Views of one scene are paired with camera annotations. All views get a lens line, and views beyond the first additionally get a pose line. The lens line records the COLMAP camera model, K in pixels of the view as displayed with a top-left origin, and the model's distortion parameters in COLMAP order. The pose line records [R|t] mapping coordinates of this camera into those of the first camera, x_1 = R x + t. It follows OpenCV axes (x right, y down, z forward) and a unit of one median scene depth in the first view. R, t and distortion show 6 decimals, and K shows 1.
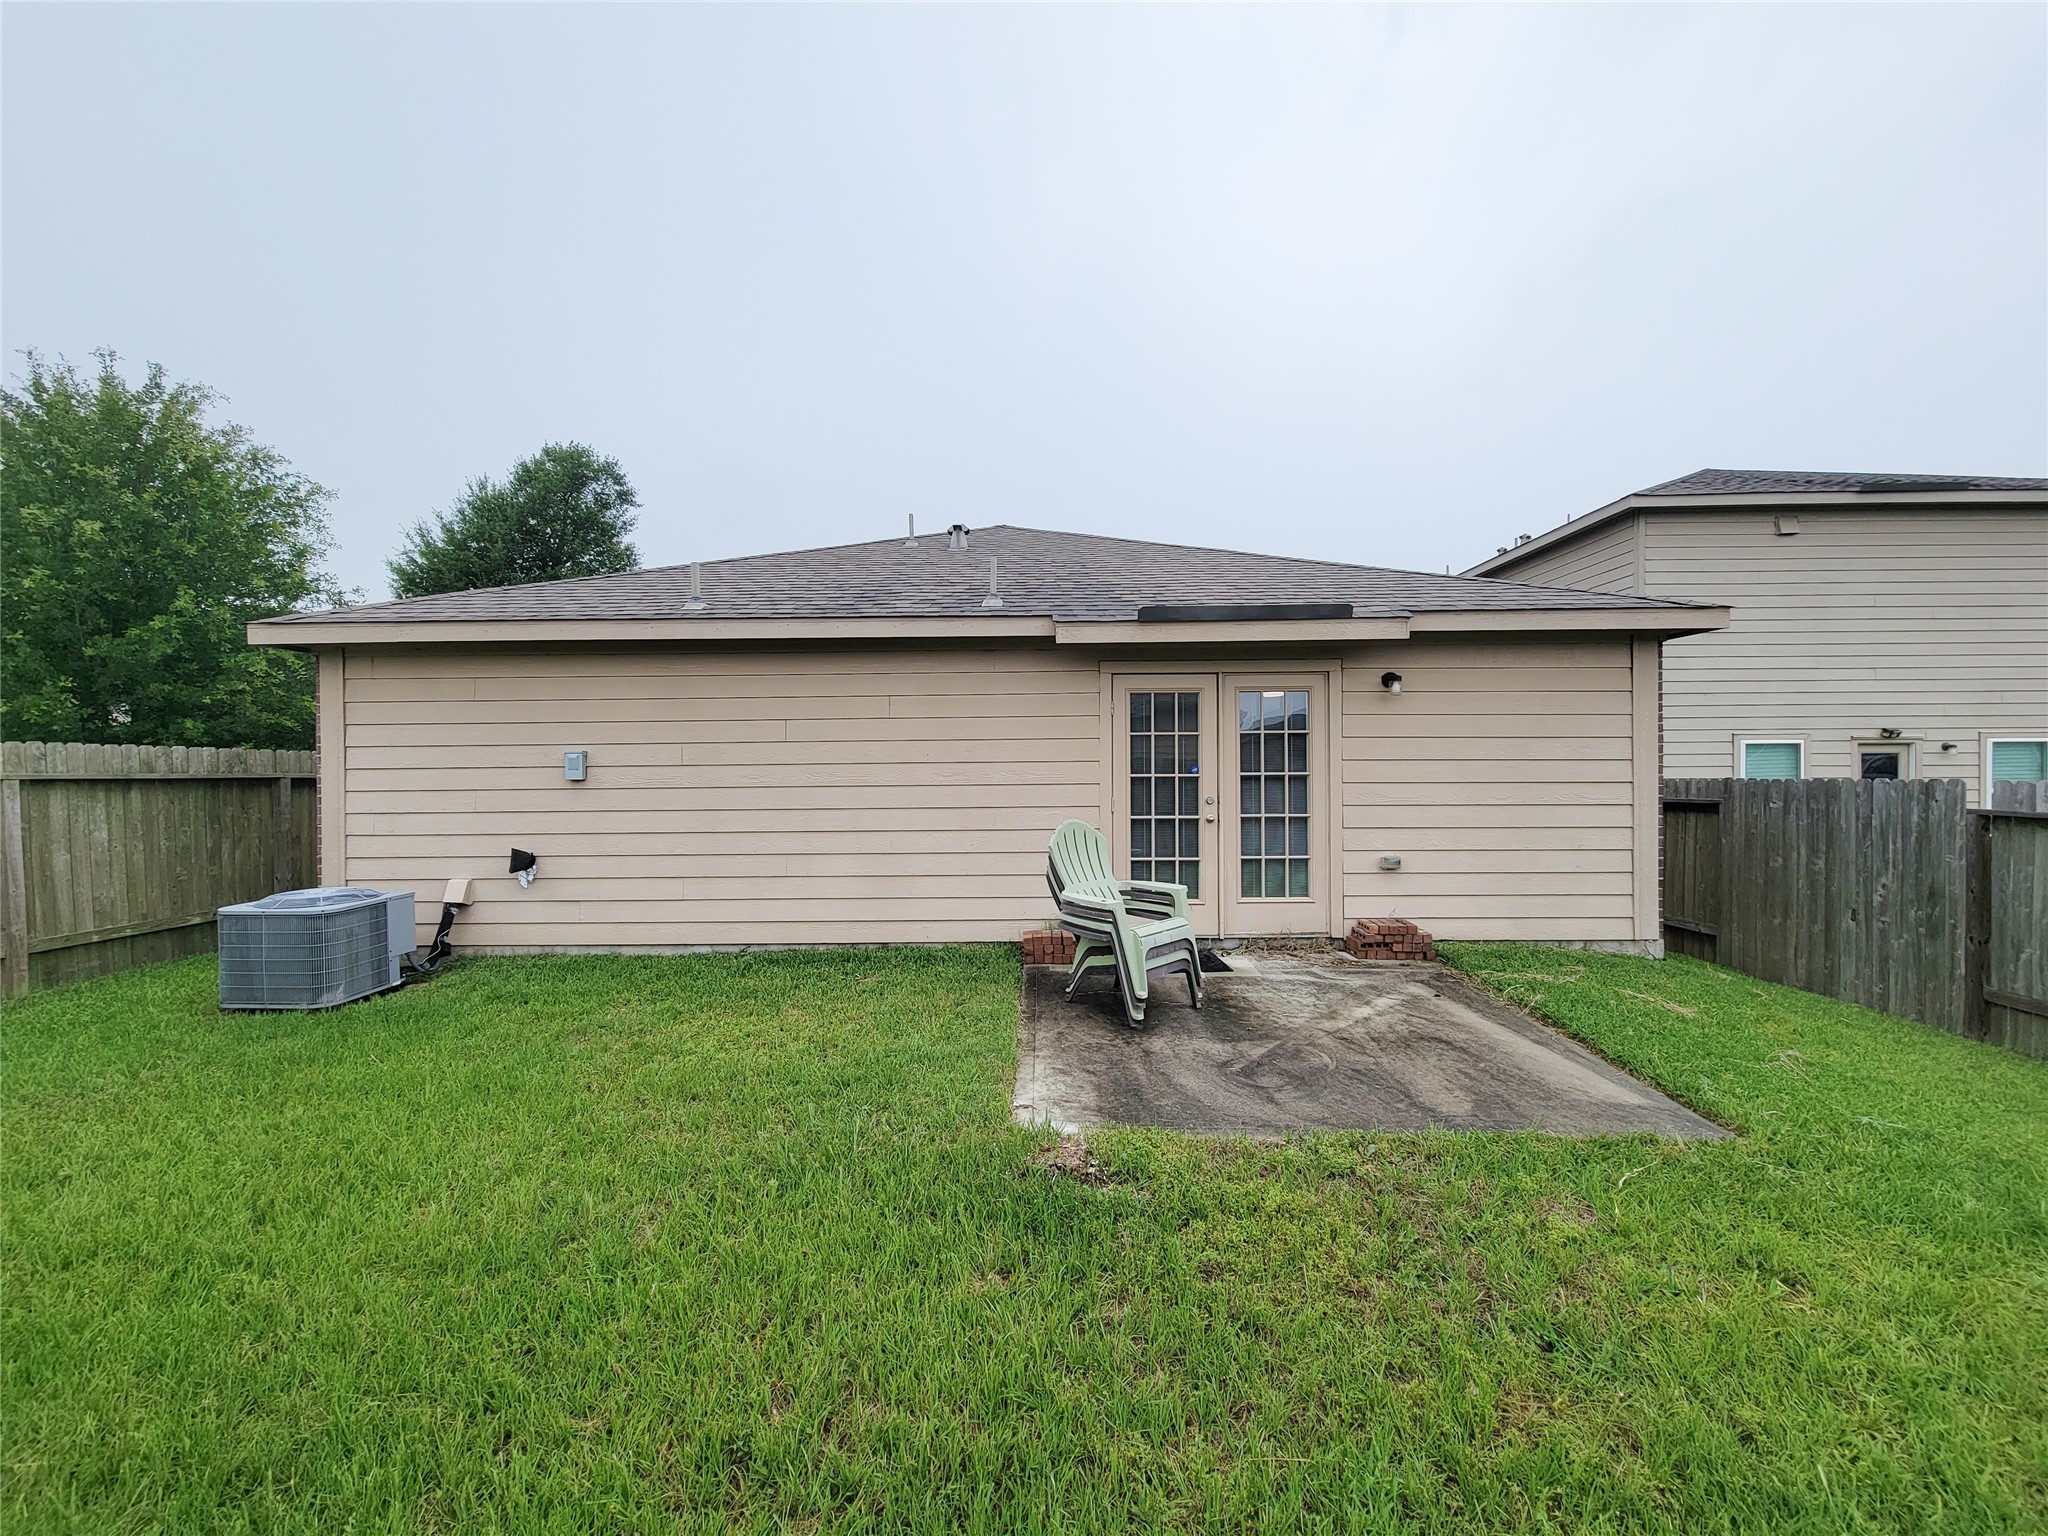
lens RADIAL K [[844.6, 0, 1030.3], [0, 844.6, 765.5], [0, 0, 1]] dist [0.005187, -0.004510]
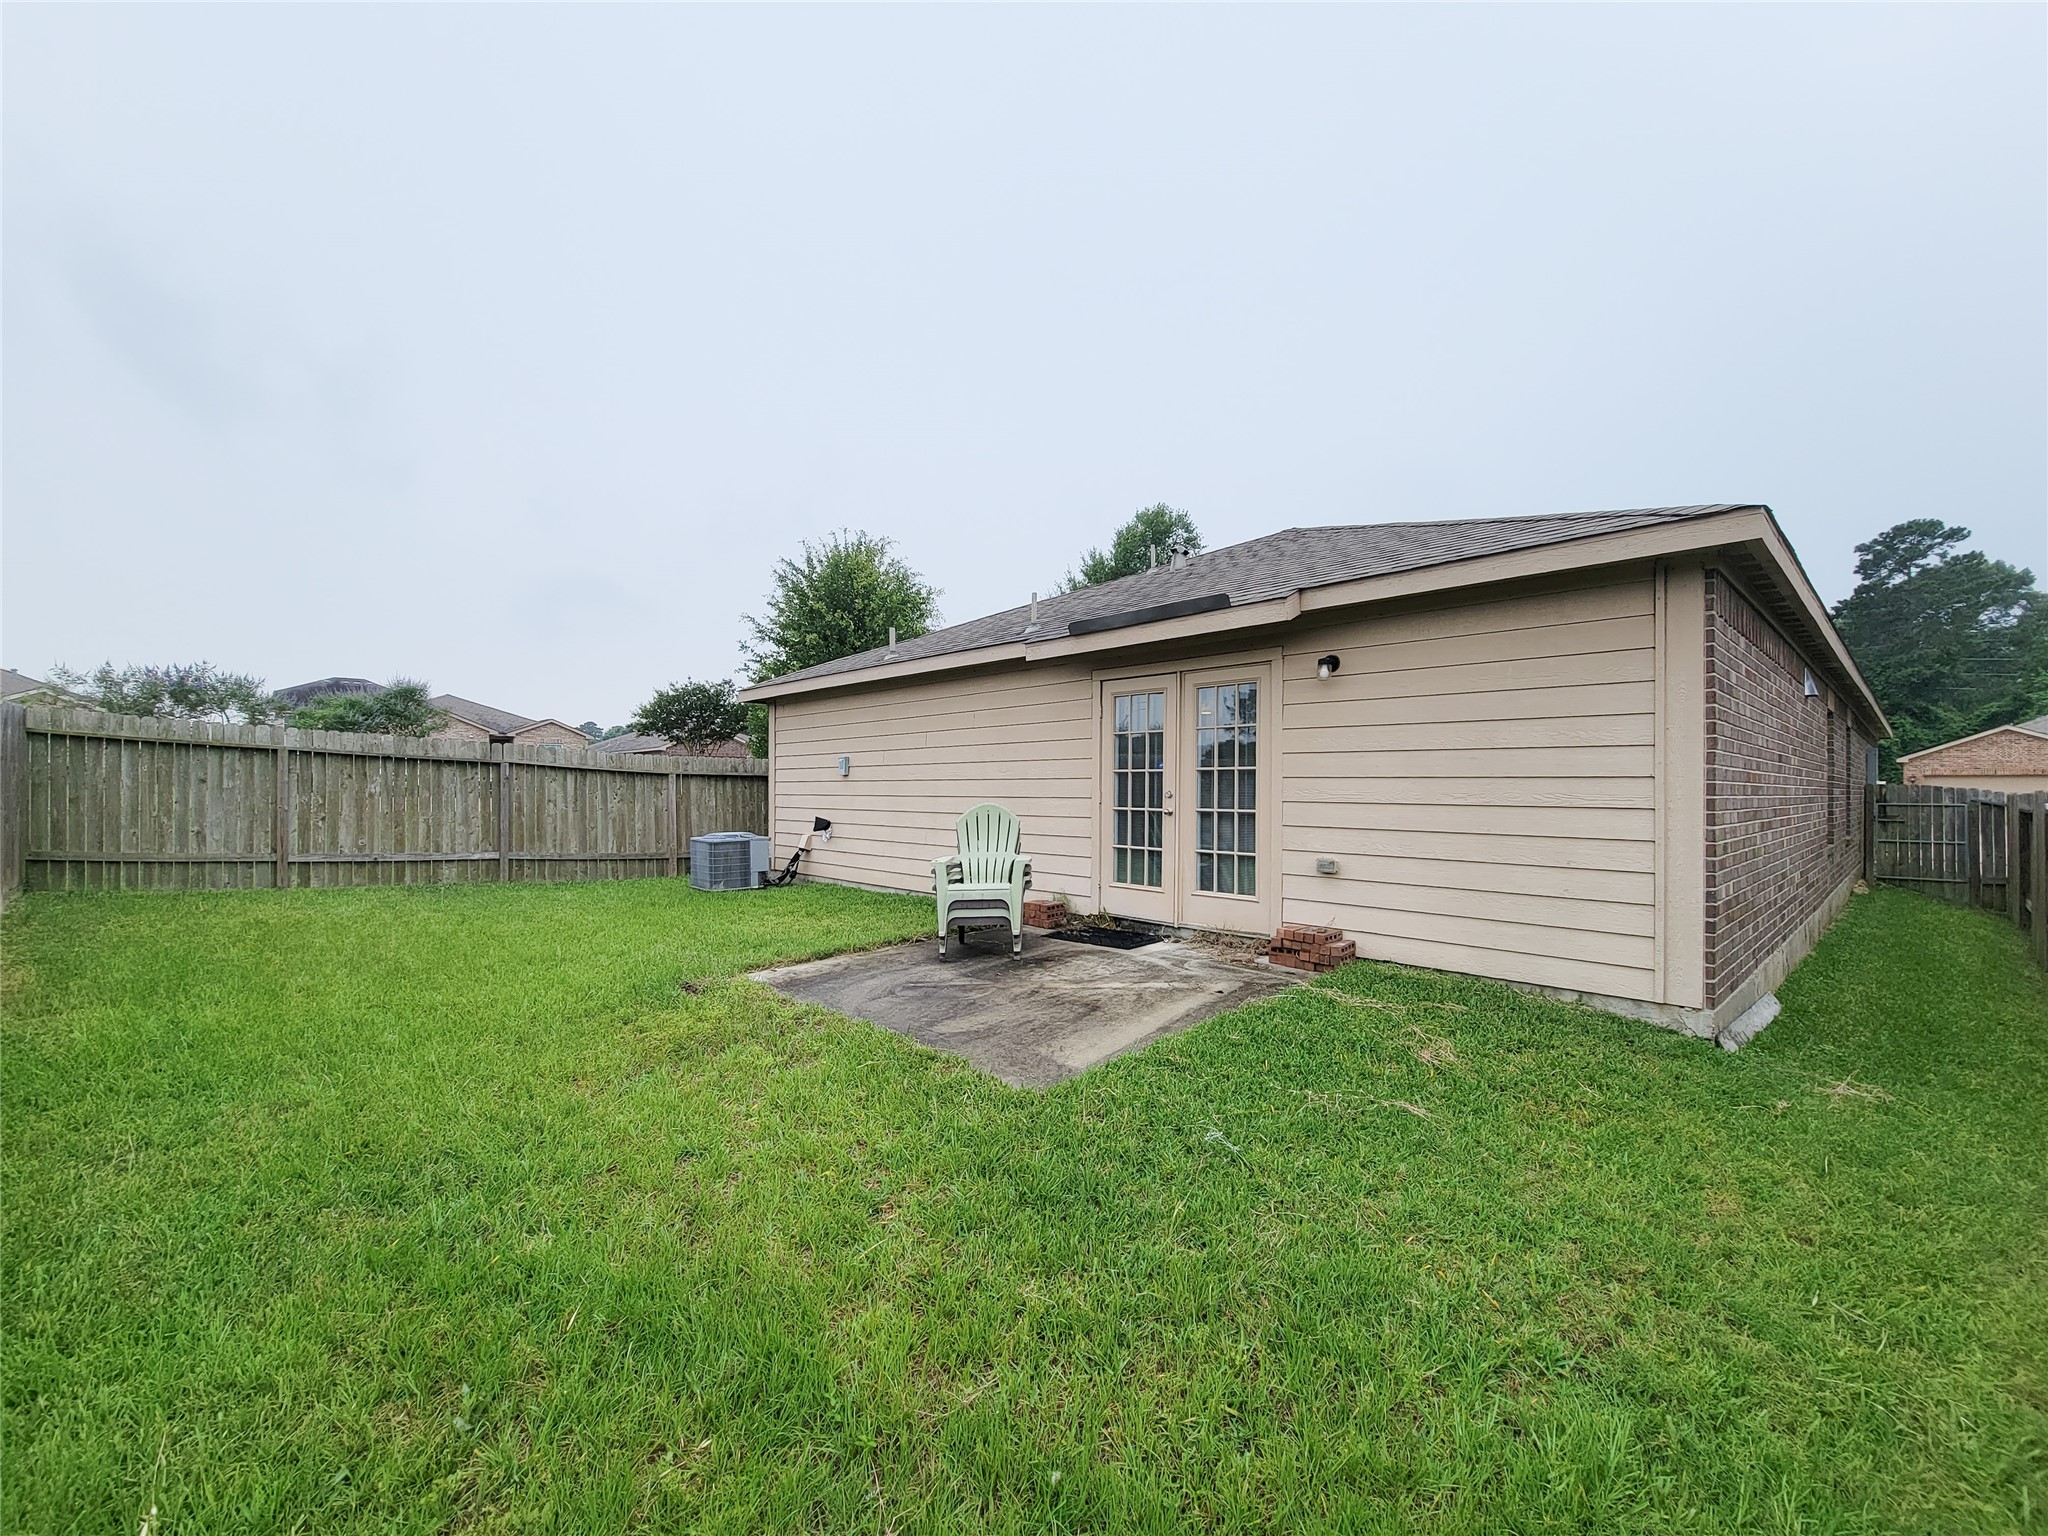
lens RADIAL K [[844.6, 0, 993.0], [0, 844.6, 783.8], [0, 0, 1]] dist [0.005187, -0.004510]
pose [[0.689069, 0.007670, -0.724656, 0.828792], [-0.006679, 0.999969, 0.004234, 0.025333], [0.724665, 0.001922, 0.689098, 0.117468]]
